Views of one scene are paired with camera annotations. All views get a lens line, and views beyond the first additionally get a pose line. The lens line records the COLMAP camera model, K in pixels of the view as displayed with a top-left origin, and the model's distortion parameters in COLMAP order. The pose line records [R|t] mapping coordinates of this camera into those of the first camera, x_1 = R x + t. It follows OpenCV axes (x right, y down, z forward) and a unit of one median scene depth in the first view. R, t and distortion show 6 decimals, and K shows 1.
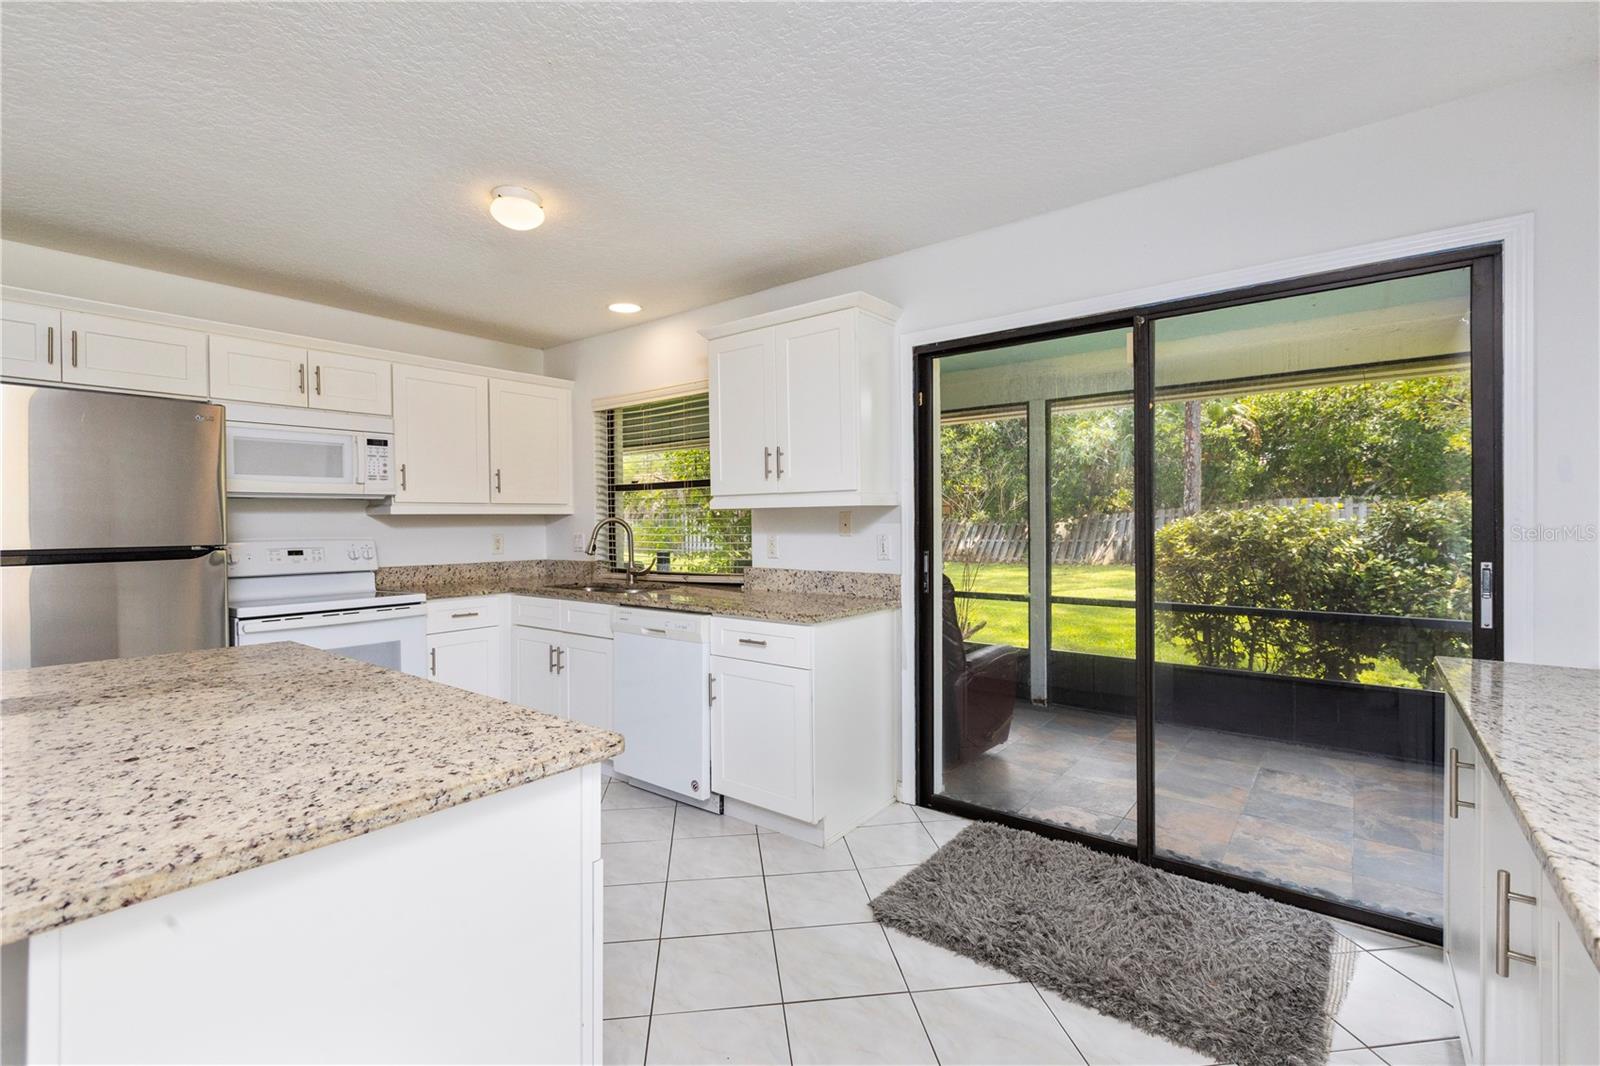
lens RADIAL K [[716.4, 0, 800.7], [0, 716.4, 529.7], [0, 0, 1]] dist [0.001867, -0.000394]
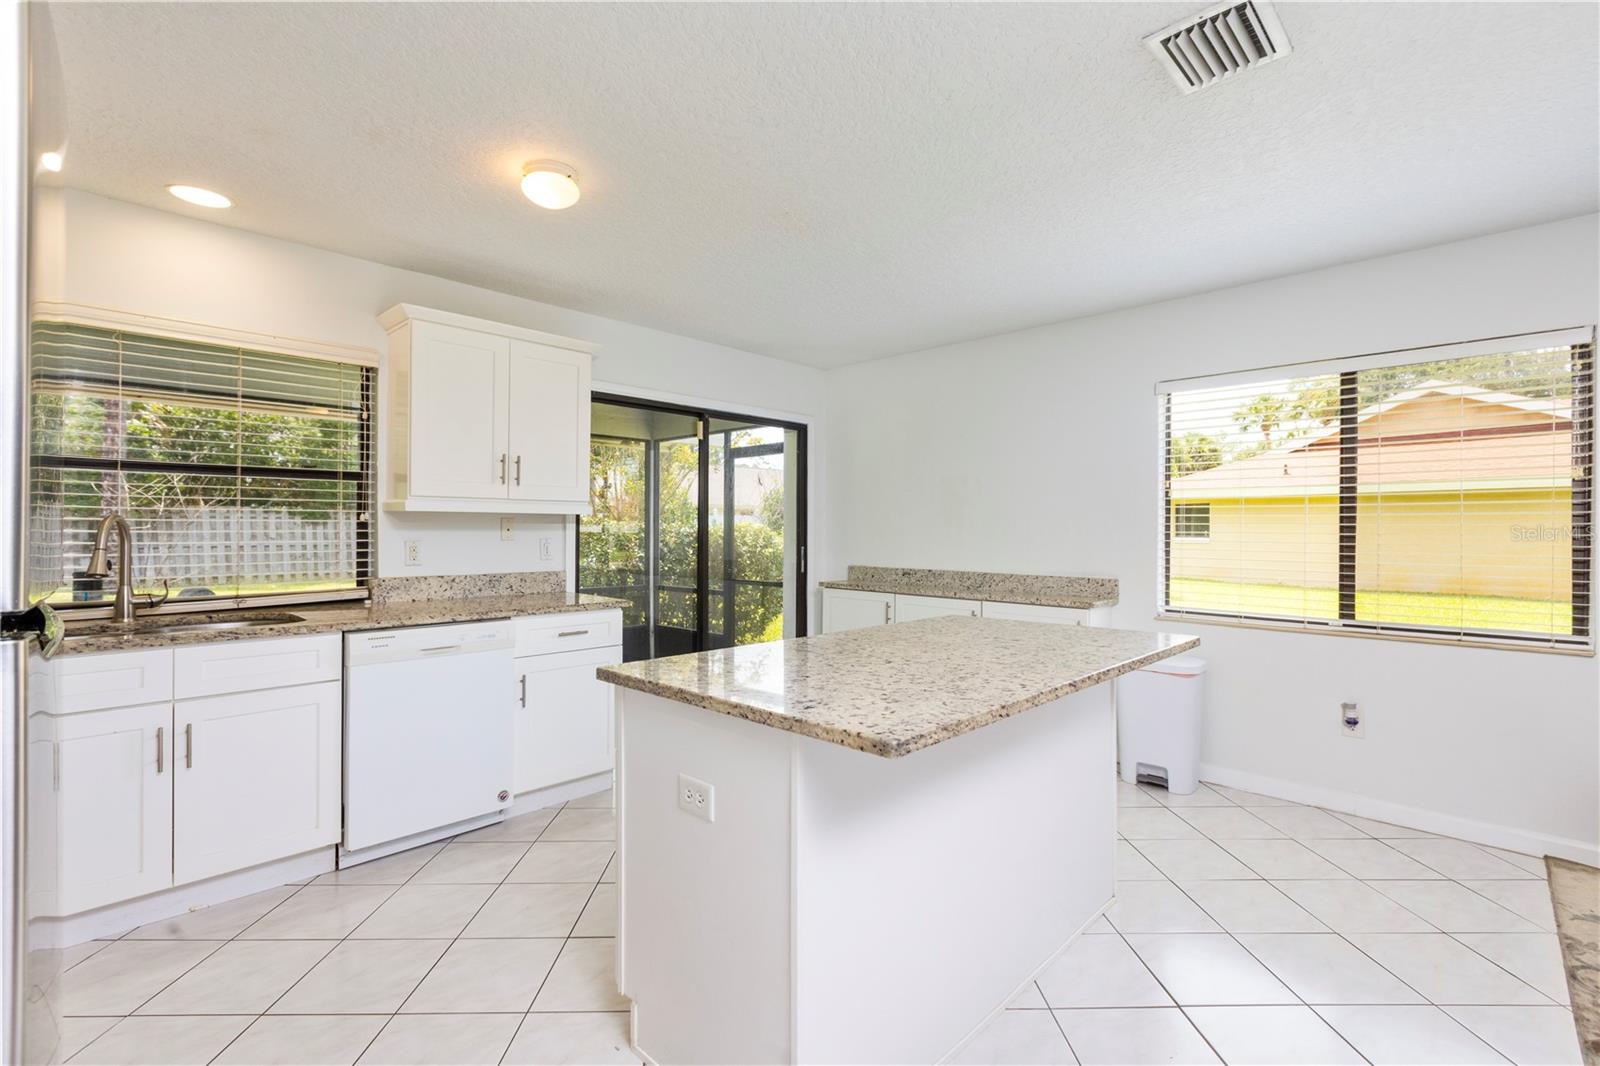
lens RADIAL K [[716.4, 0, 800.7], [0, 716.4, 529.7], [0, 0, 1]] dist [0.001867, -0.000394]
pose [[0.114291, 0.008342, 0.993412, -1.010445], [0.005618, 0.999943, -0.009043, 0.005508], [-0.993431, 0.006615, 0.114237, 0.455171]]
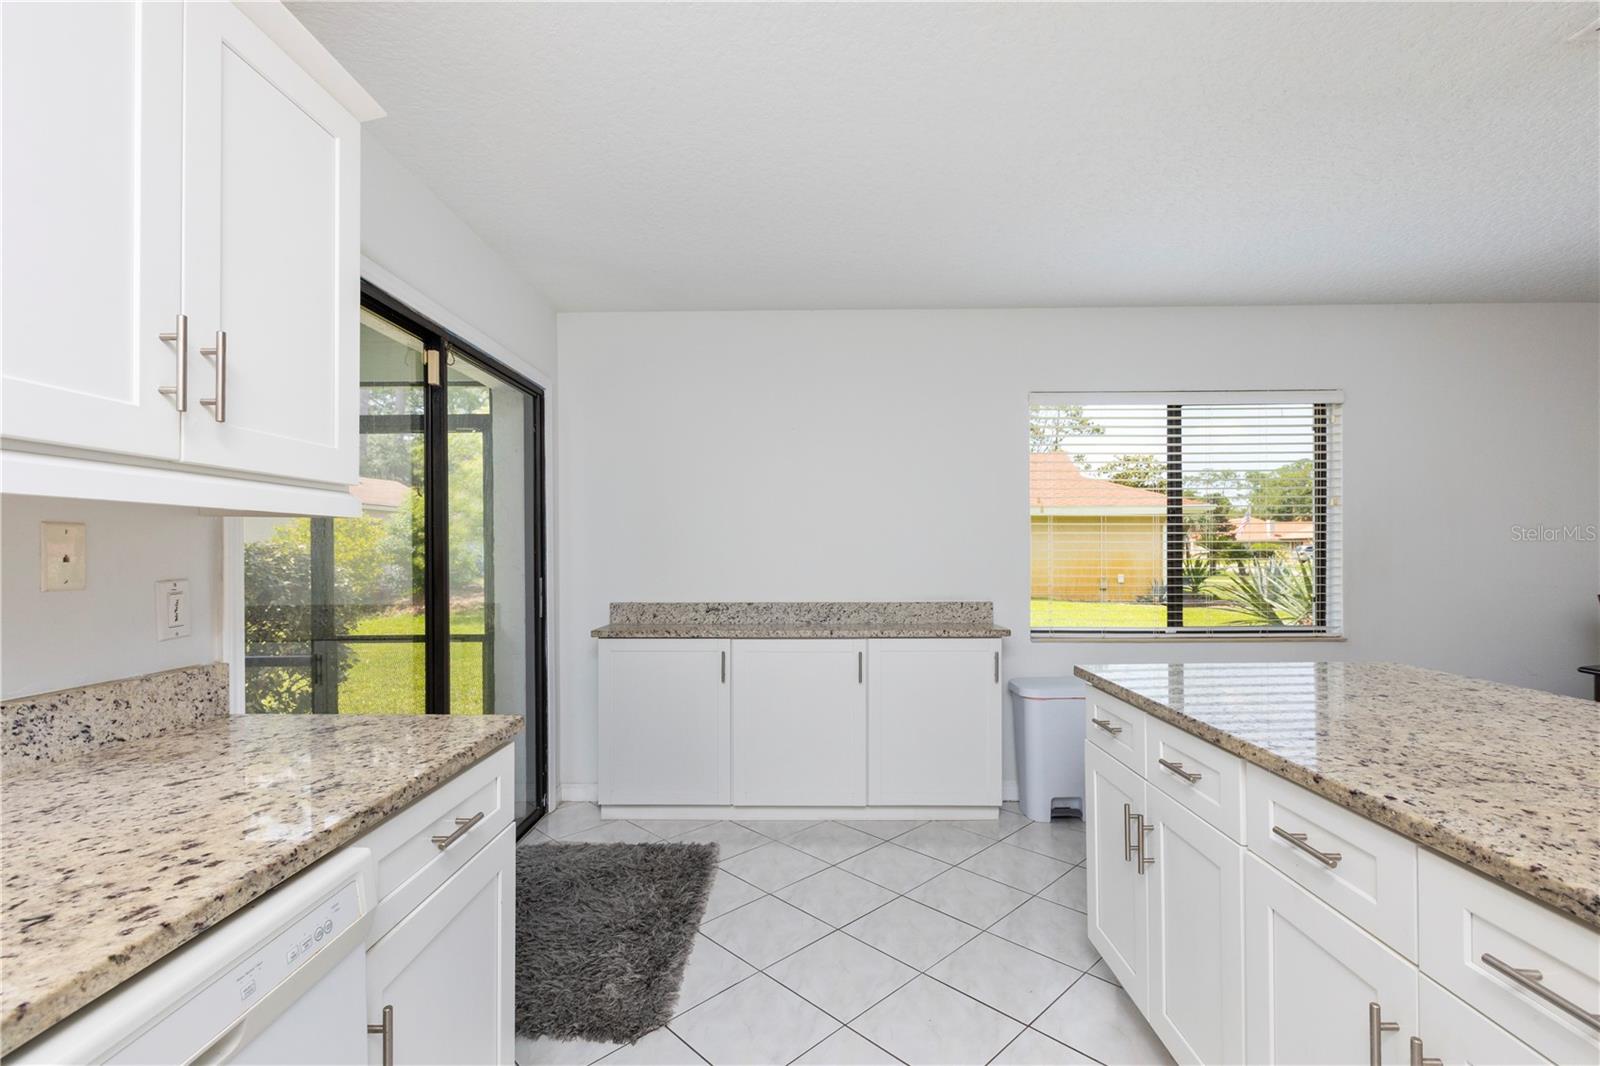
lens RADIAL K [[739.3, 0, 800.0], [0, 739.3, 533.0], [0, 0, 1]] dist [0.000559, -0.000106]
pose [[-0.614294, 0.025234, 0.788673, -0.481395], [0.016244, 0.999681, -0.019333, -0.007583], [-0.788910, 0.000935, -0.614508, 0.983471]]
